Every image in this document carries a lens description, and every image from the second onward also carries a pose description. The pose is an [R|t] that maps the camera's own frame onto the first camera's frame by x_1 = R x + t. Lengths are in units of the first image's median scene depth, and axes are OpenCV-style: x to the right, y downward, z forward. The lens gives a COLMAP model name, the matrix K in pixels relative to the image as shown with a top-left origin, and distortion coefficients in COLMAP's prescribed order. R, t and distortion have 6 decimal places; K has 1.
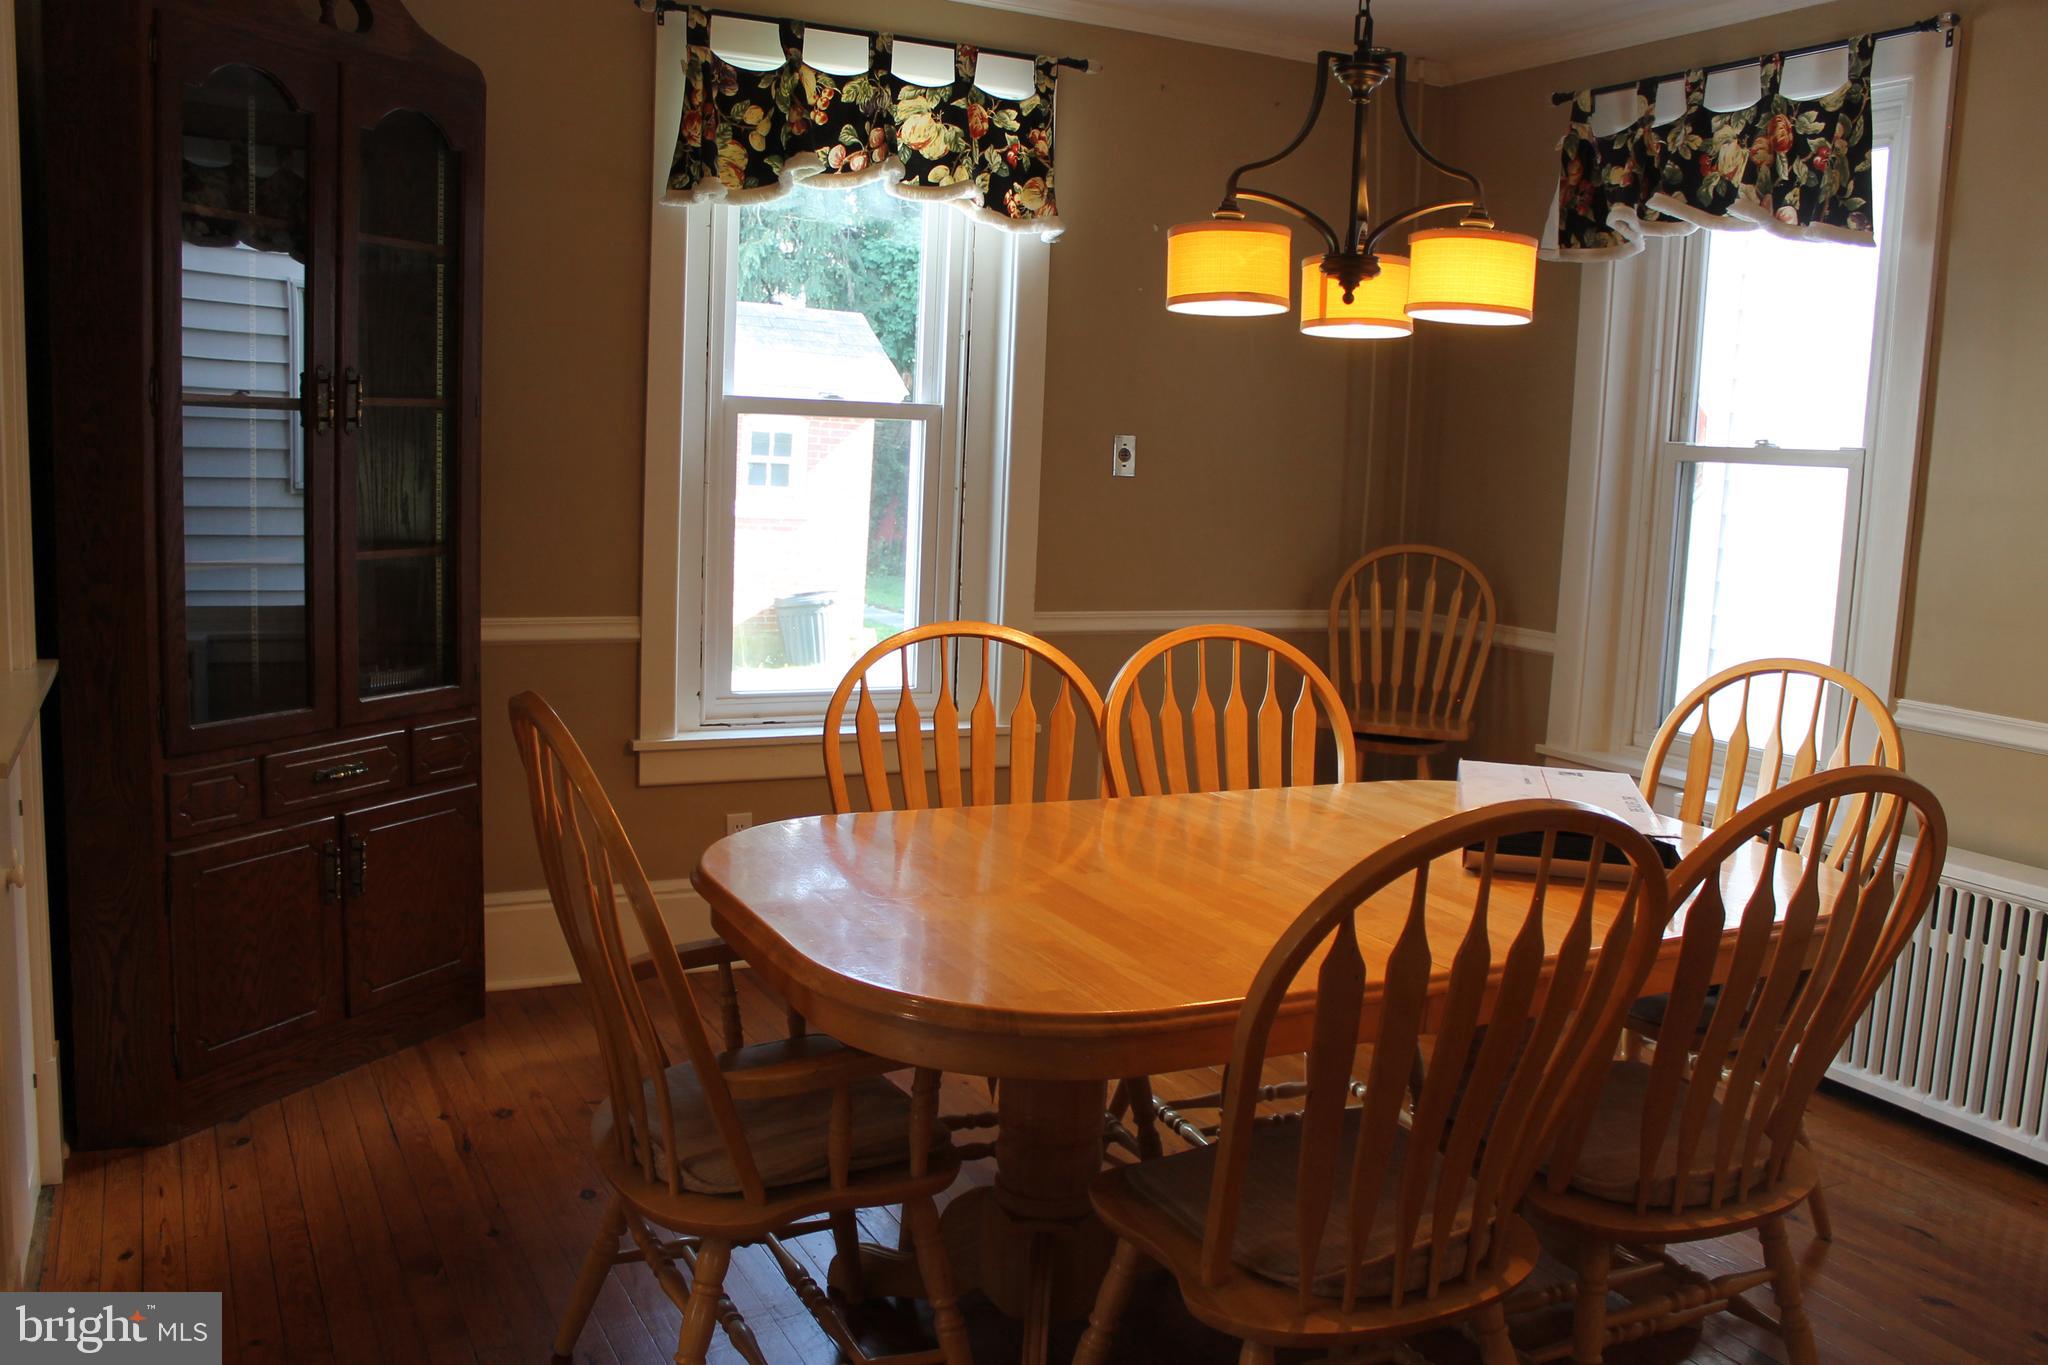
lens RADIAL K [[1732.4, 0, 1031.0], [0, 1732.4, 686.8], [0, 0, 1]] dist [-0.158454, 0.144952]
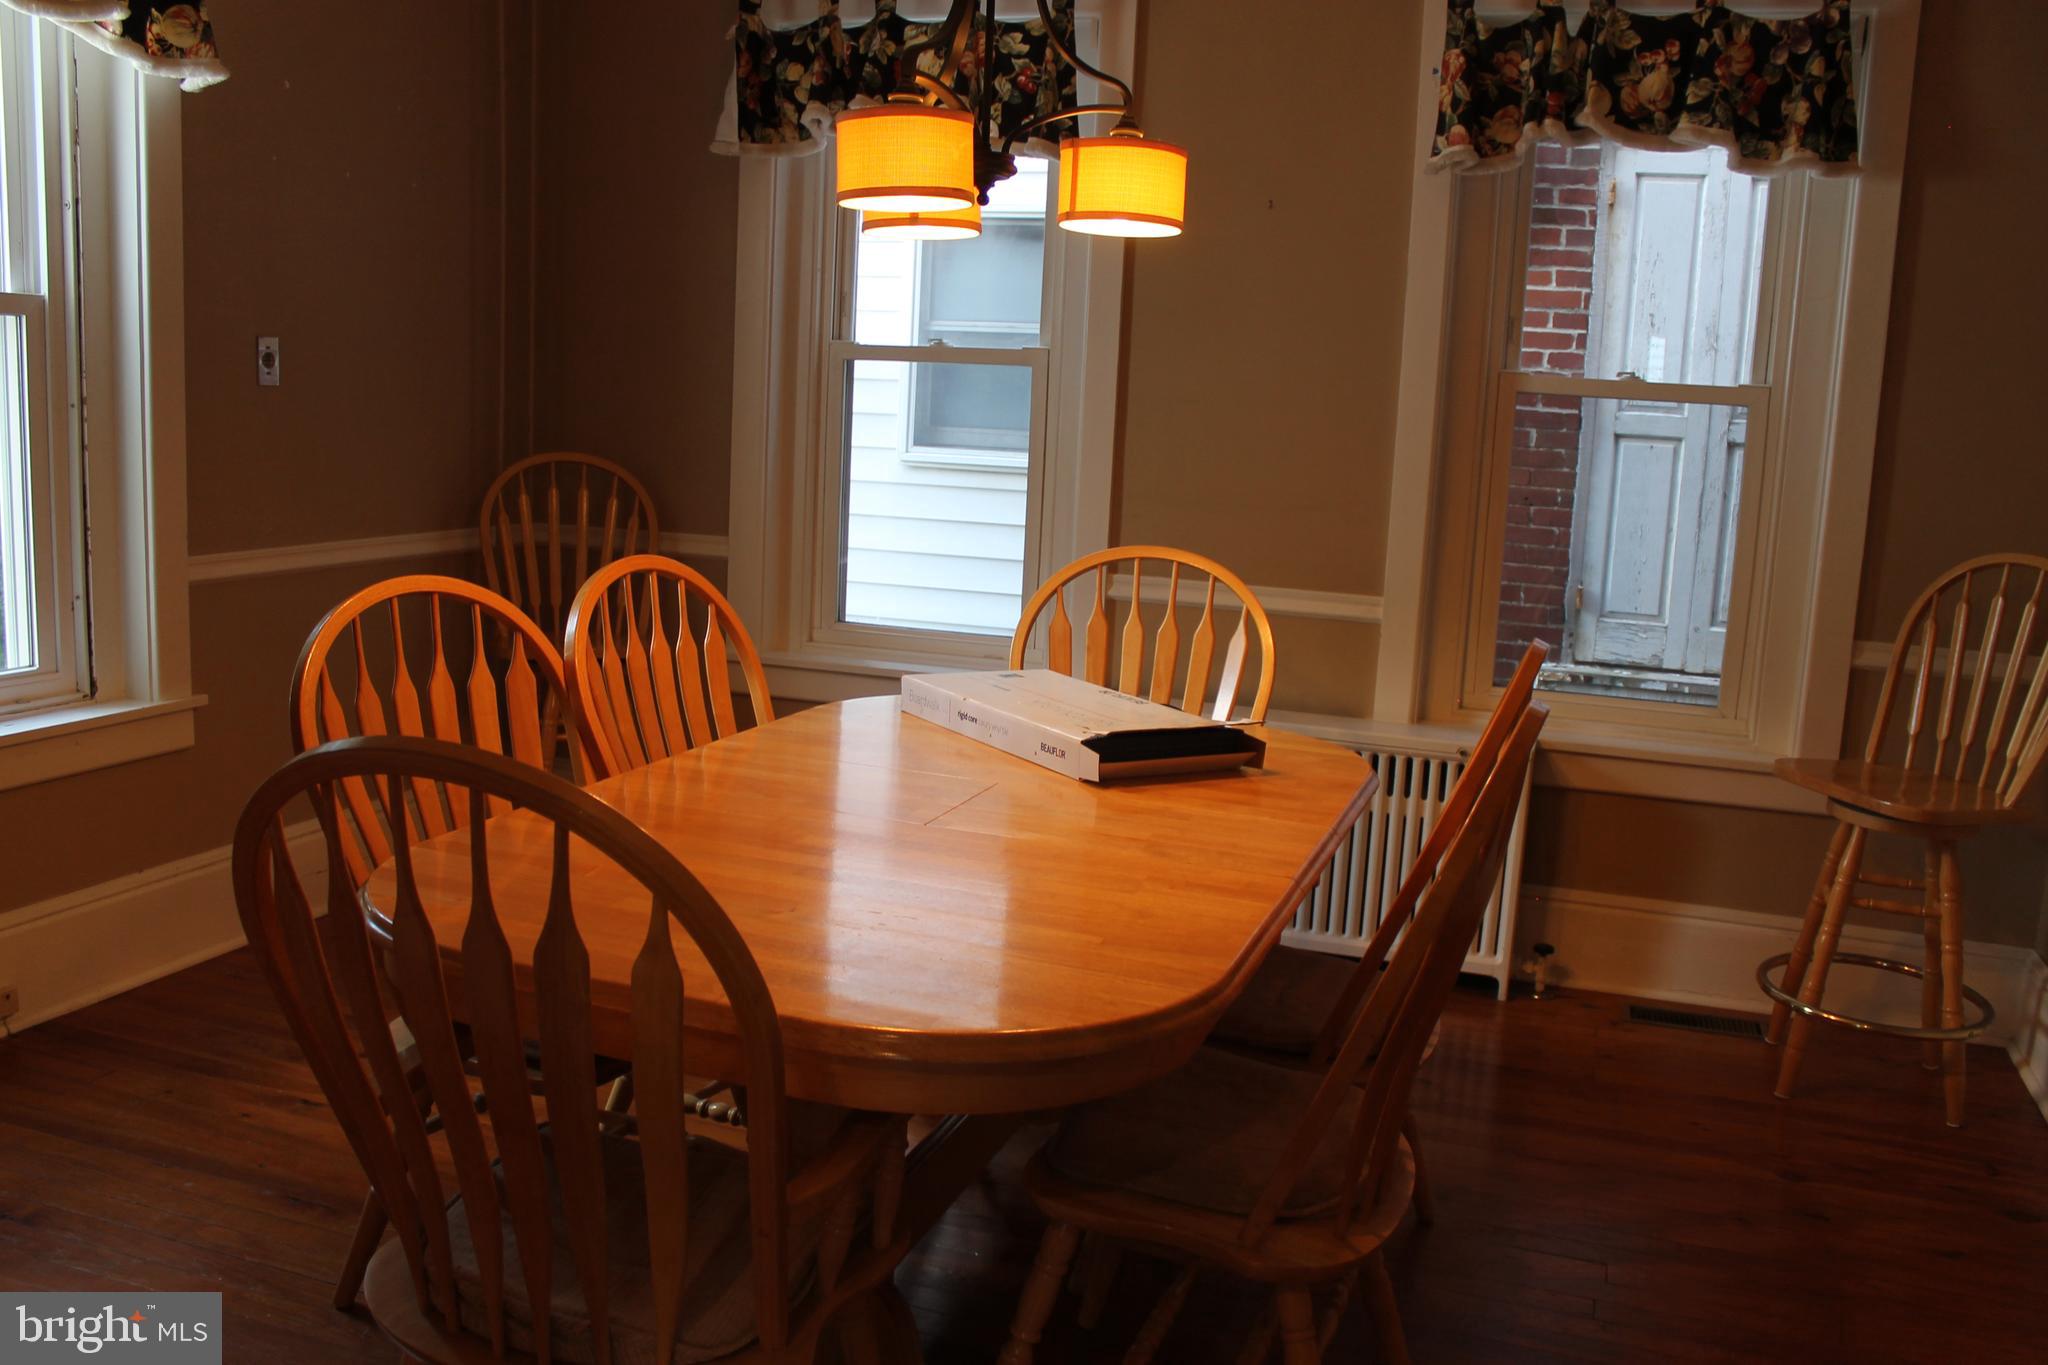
lens RADIAL K [[1732.4, 0, 1031.5], [0, 1732.4, 684.8], [0, 0, 1]] dist [-0.158454, 0.144952]
pose [[0.720082, -0.123343, 0.682838, -0.278842], [0.080178, 0.992273, 0.094686, -0.028964], [-0.689241, -0.013433, 0.724408, 0.175794]]
